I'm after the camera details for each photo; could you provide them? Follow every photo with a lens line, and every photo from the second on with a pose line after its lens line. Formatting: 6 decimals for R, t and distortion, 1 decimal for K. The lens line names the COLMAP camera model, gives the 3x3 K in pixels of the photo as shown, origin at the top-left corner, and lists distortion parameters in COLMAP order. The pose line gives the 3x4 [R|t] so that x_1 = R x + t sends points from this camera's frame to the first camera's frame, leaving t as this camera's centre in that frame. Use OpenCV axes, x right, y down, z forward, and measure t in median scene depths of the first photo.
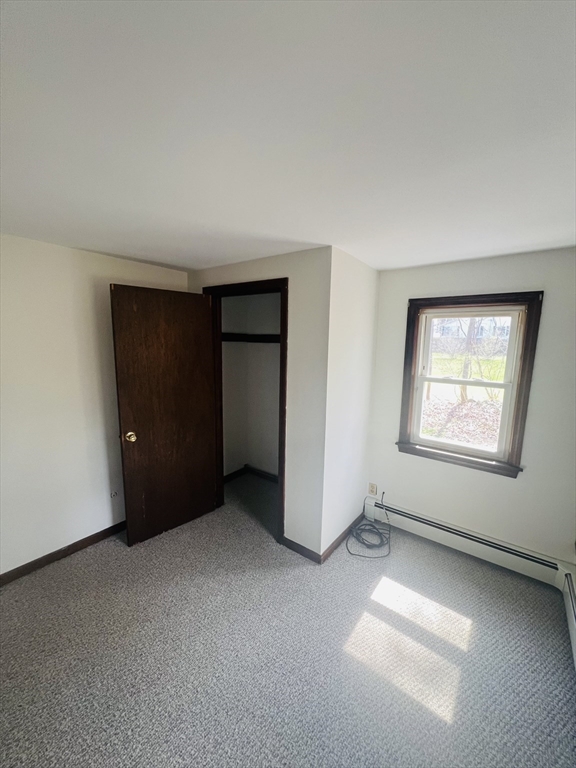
lens RADIAL K [[317.1, 0, 289.4], [0, 317.1, 382.2], [0, 0, 1]] dist [0.007236, 0.000178]
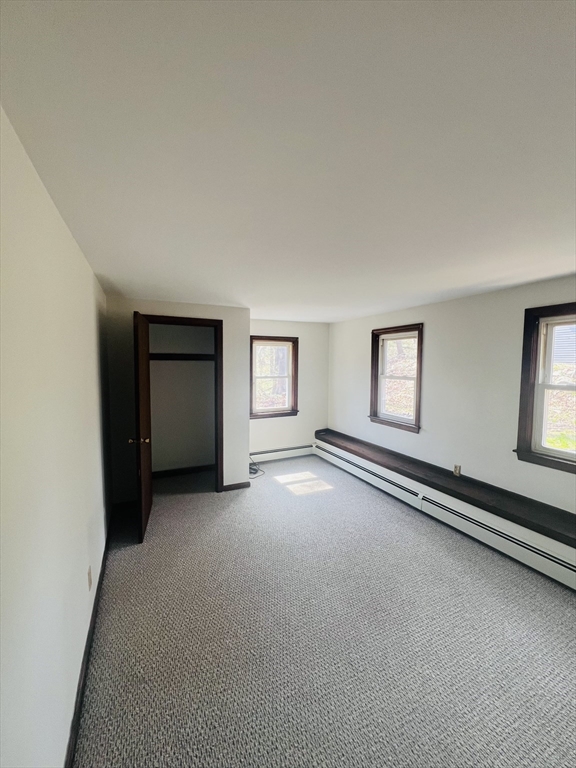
lens RADIAL K [[317.1, 0, 285.4], [0, 317.1, 384.4], [0, 0, 1]] dist [0.007236, 0.000178]
pose [[0.451274, -0.086584, 0.888175, -1.333721], [0.136438, 0.990275, 0.027215, 0.001971], [-0.881894, 0.108899, 0.458698, -0.020063]]
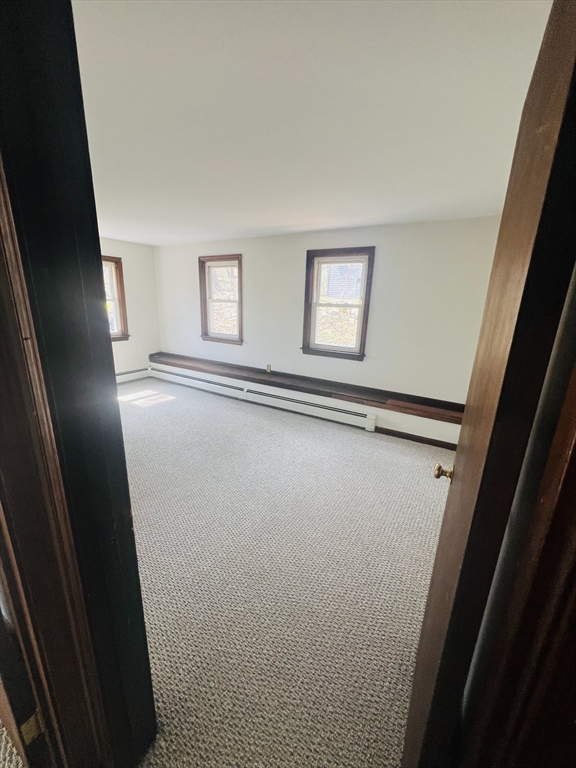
lens RADIAL K [[317.1, 0, 289.0], [0, 317.1, 389.6], [0, 0, 1]] dist [0.007236, 0.000178]
pose [[-0.099666, -0.297181, 0.949605, -1.710490], [0.109789, 0.945245, 0.307340, 0.054558], [-0.988945, 0.134888, -0.061582, 0.011693]]
